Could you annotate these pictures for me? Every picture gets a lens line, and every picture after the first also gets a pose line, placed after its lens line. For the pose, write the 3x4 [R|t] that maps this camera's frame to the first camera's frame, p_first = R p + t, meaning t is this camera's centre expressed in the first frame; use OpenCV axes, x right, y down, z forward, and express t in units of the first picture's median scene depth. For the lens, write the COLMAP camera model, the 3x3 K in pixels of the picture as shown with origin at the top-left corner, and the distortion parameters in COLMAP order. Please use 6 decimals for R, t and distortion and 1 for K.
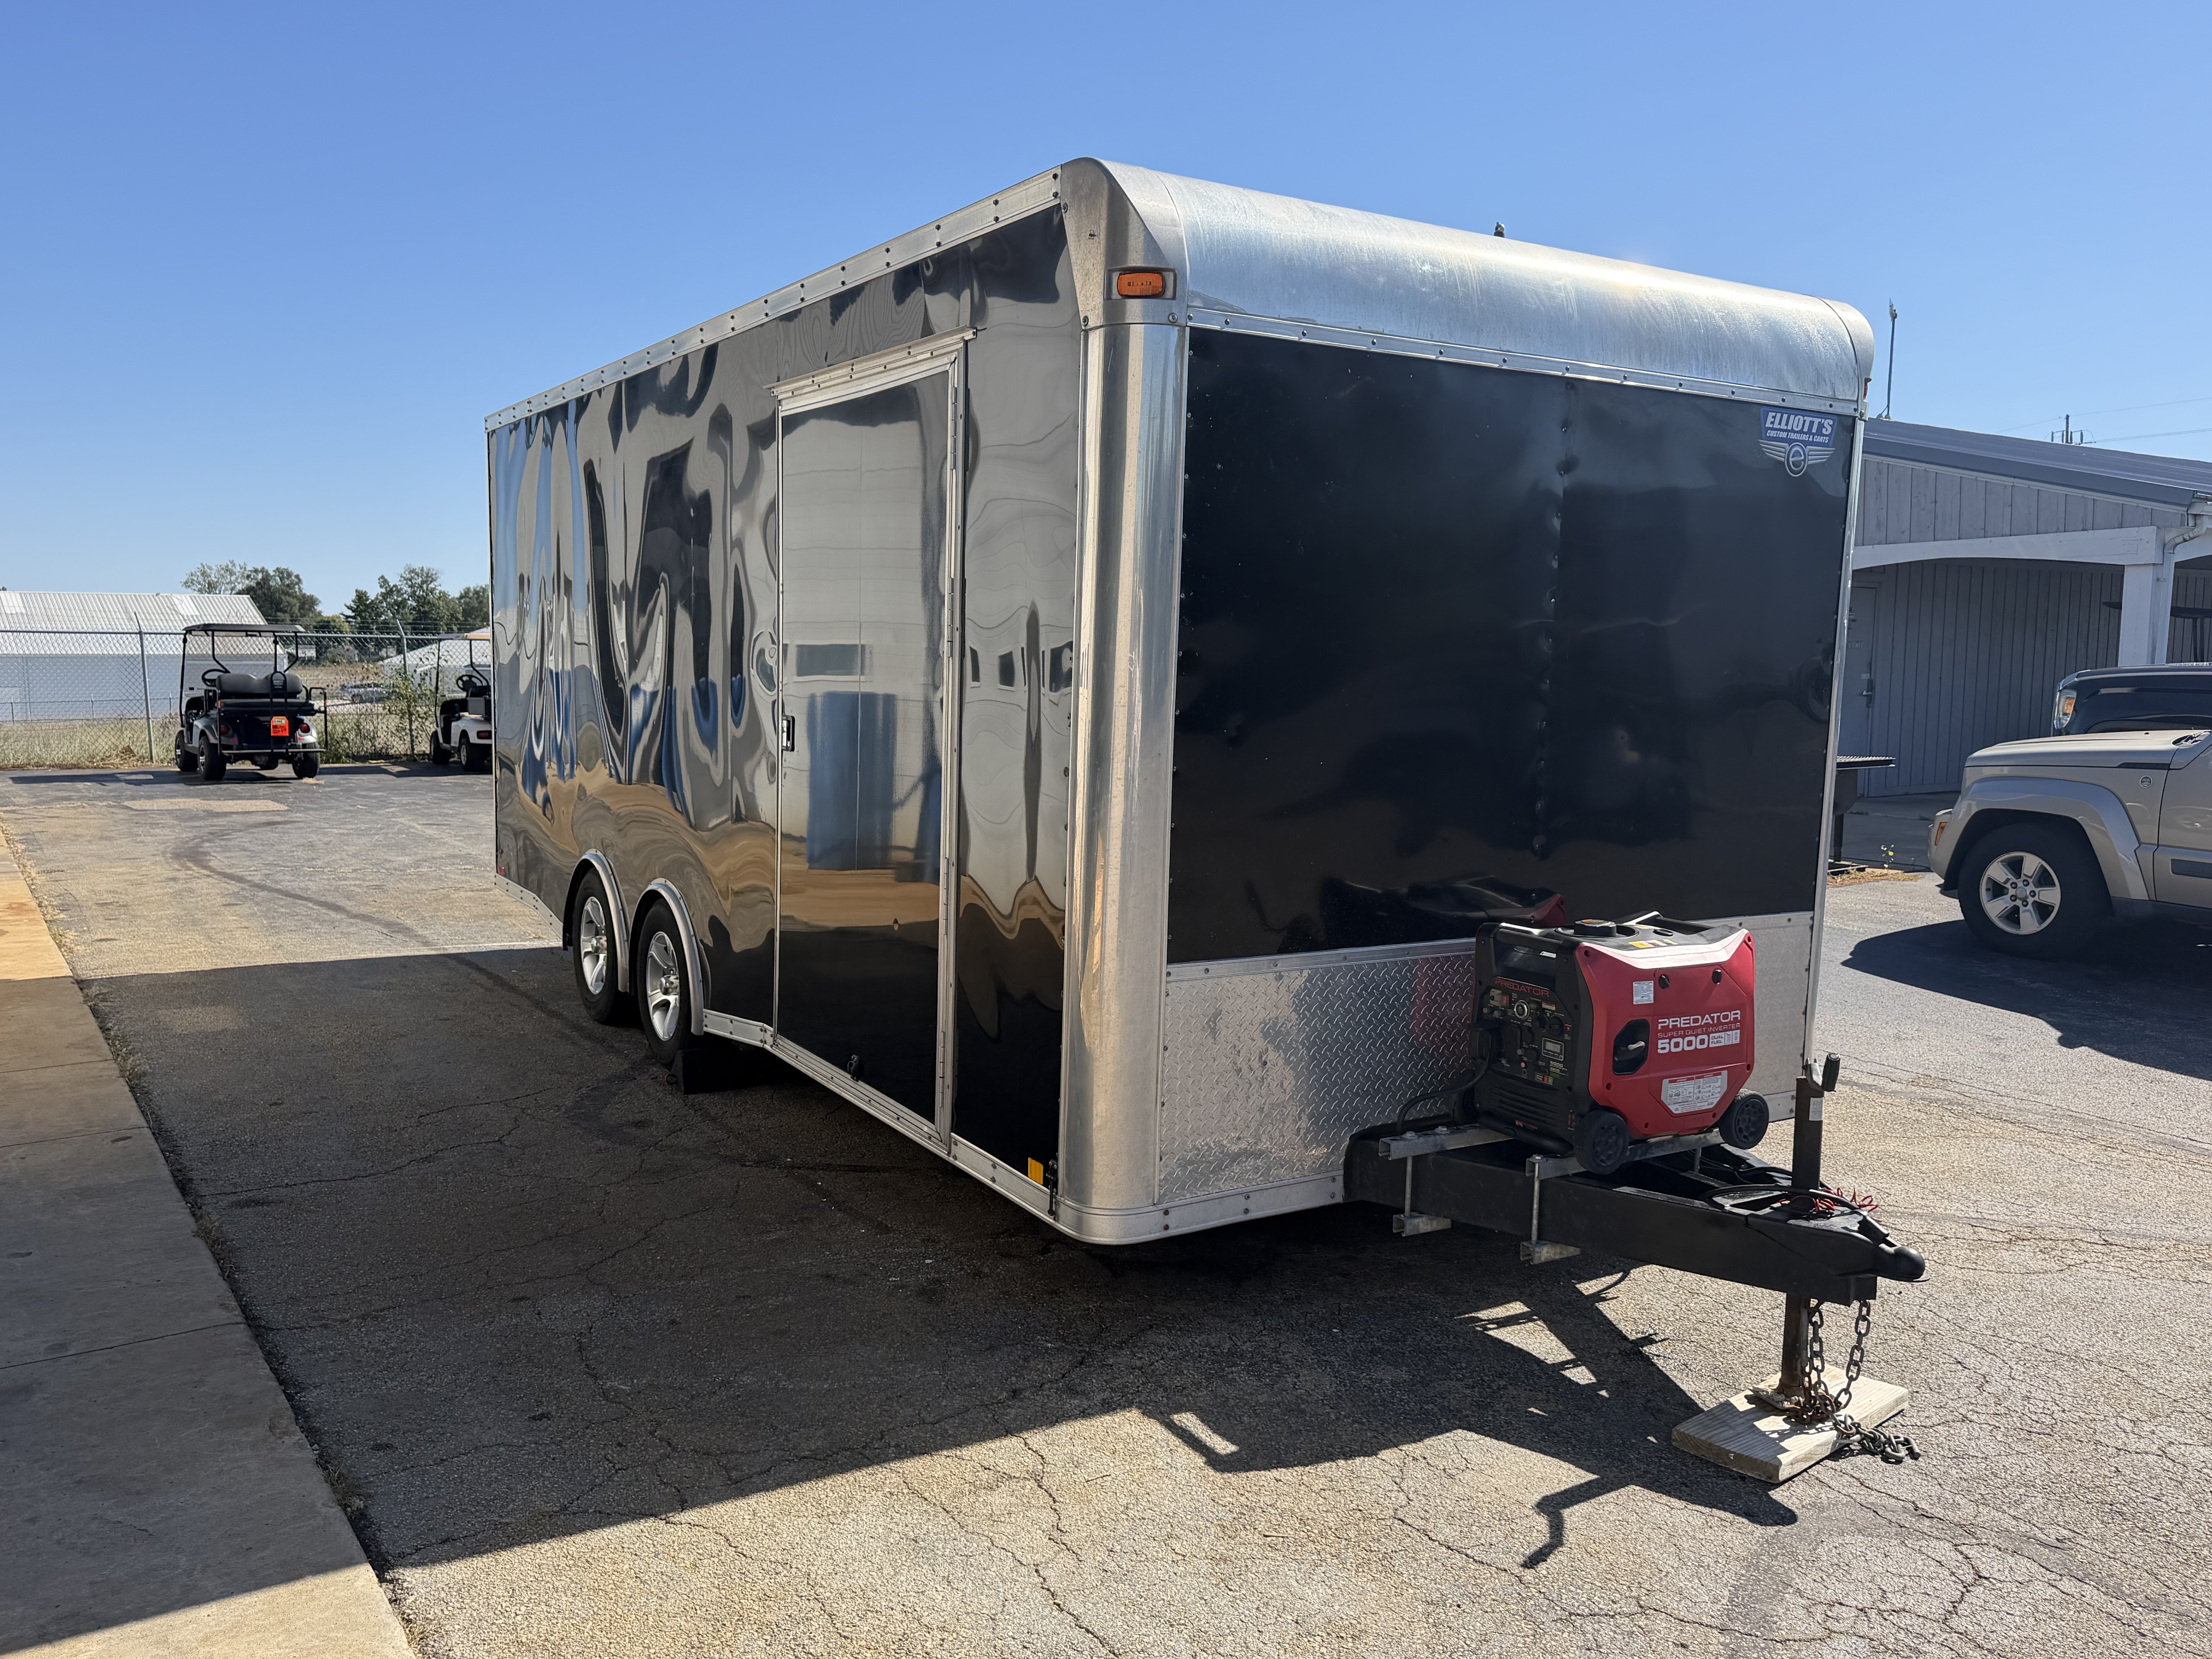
lens RADIAL K [[1653.8, 0, 1106.0], [0, 1653.8, 829.5], [0, 0, 1]] dist [0.030934, -0.003374]
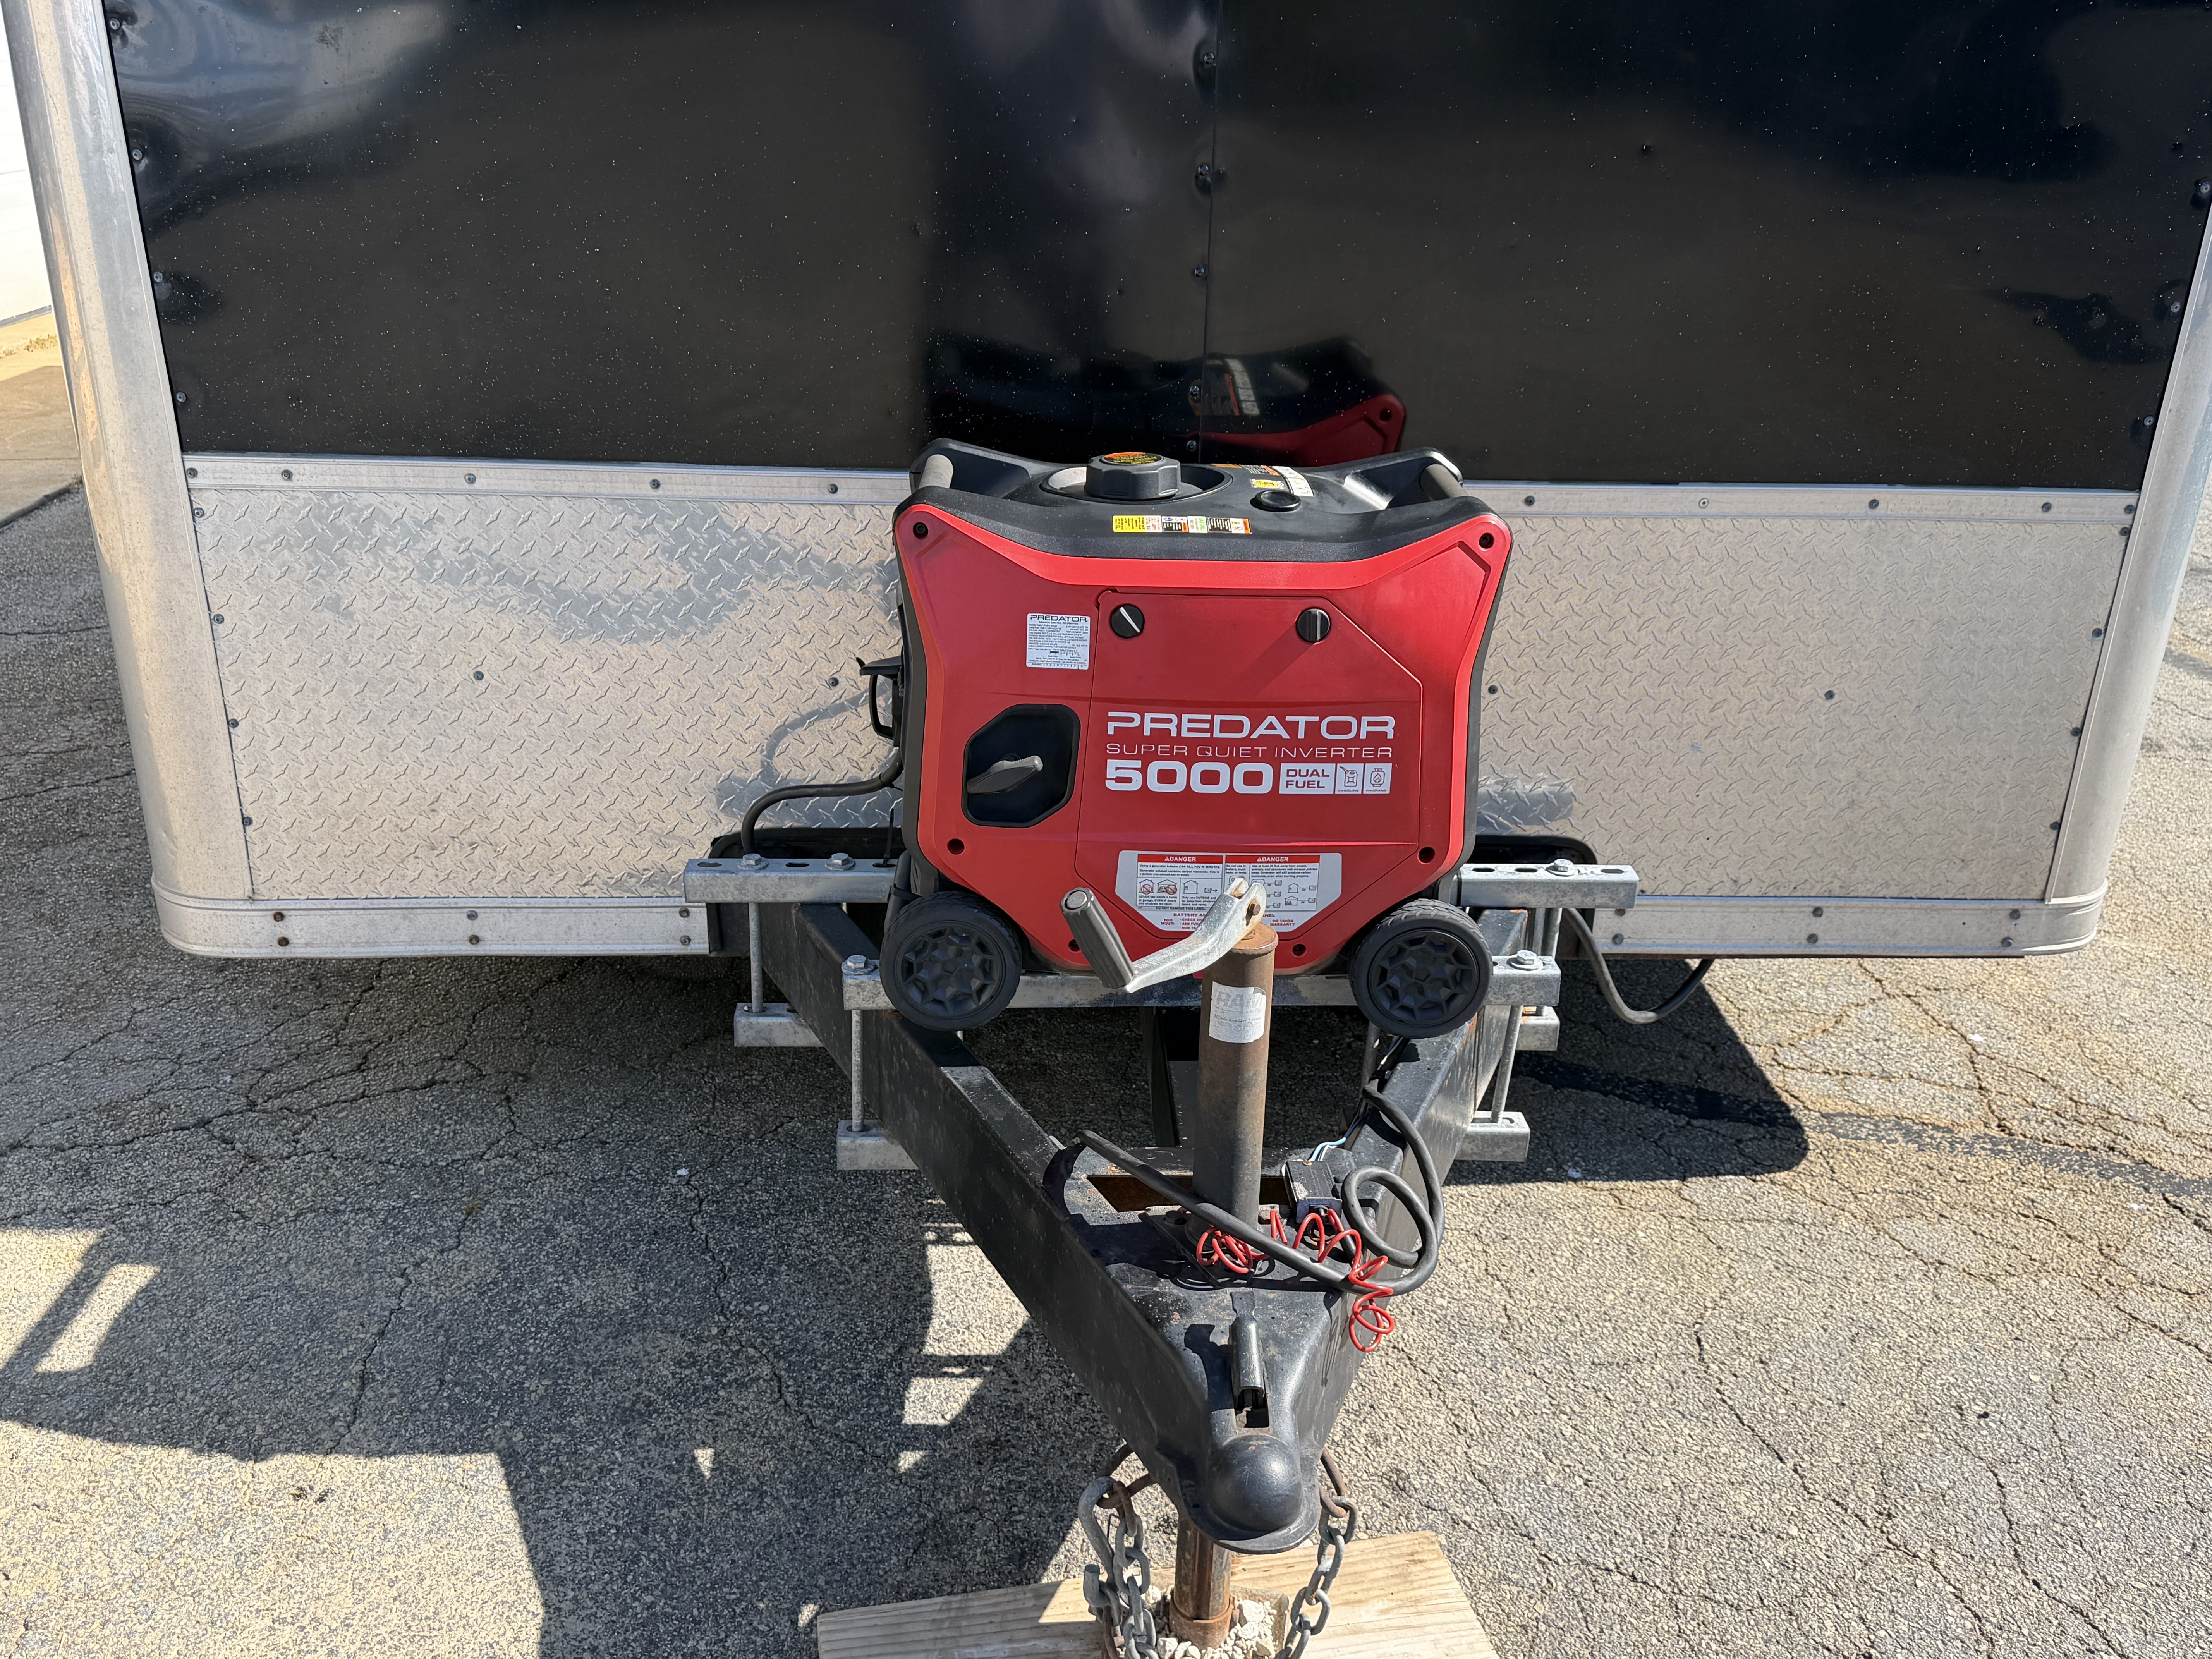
lens RADIAL K [[1892.7, 0, 1106.0], [0, 1892.7, 829.5], [0, 0, 1]] dist [0.104099, -0.237873]
pose [[0.876421, 0.181385, -0.446079, 0.533909], [-0.049984, 0.955609, 0.290366, 0.005763], [0.478945, -0.232186, 0.846582, 0.579148]]
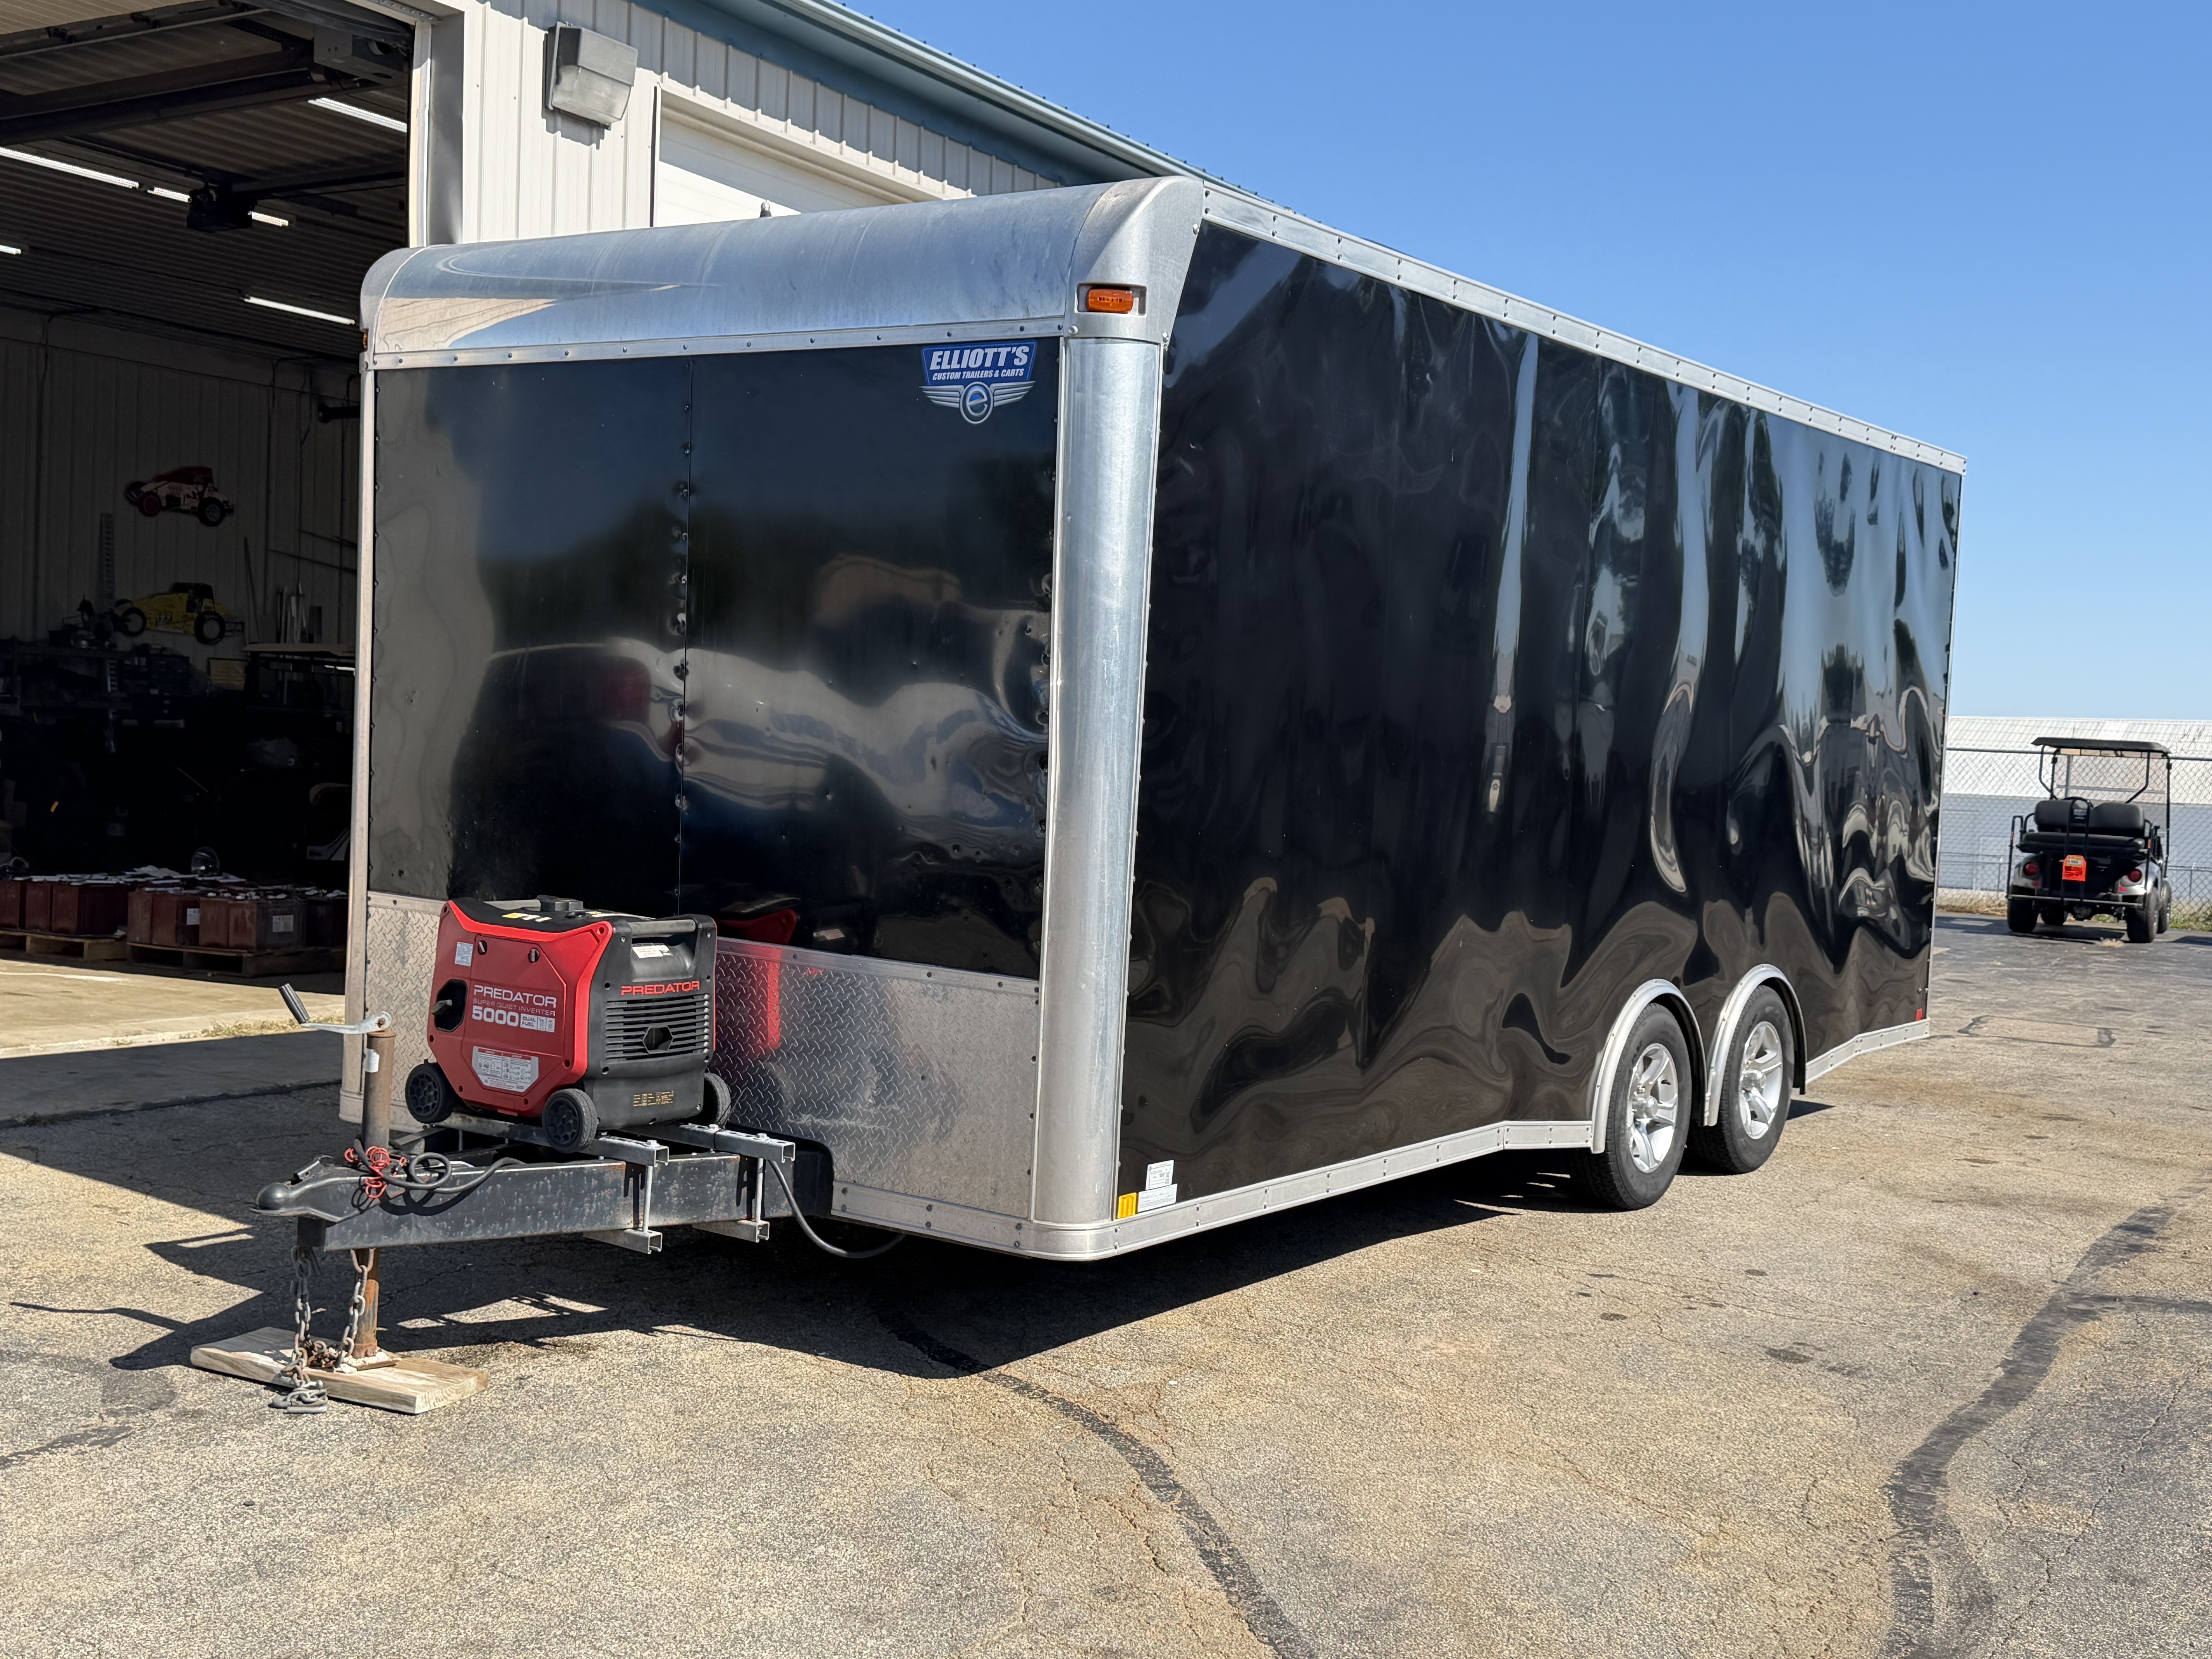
lens RADIAL K [[2437.0, 0, 1132.8], [0, 2437.0, 848.9], [0, 0, 1]] dist [0.168163, -0.020132]
pose [[0.419500, 0.048651, -0.906450, 1.810087], [-0.135690, 0.990705, -0.009624, -0.007079], [0.897556, 0.127034, 0.422202, 0.696584]]
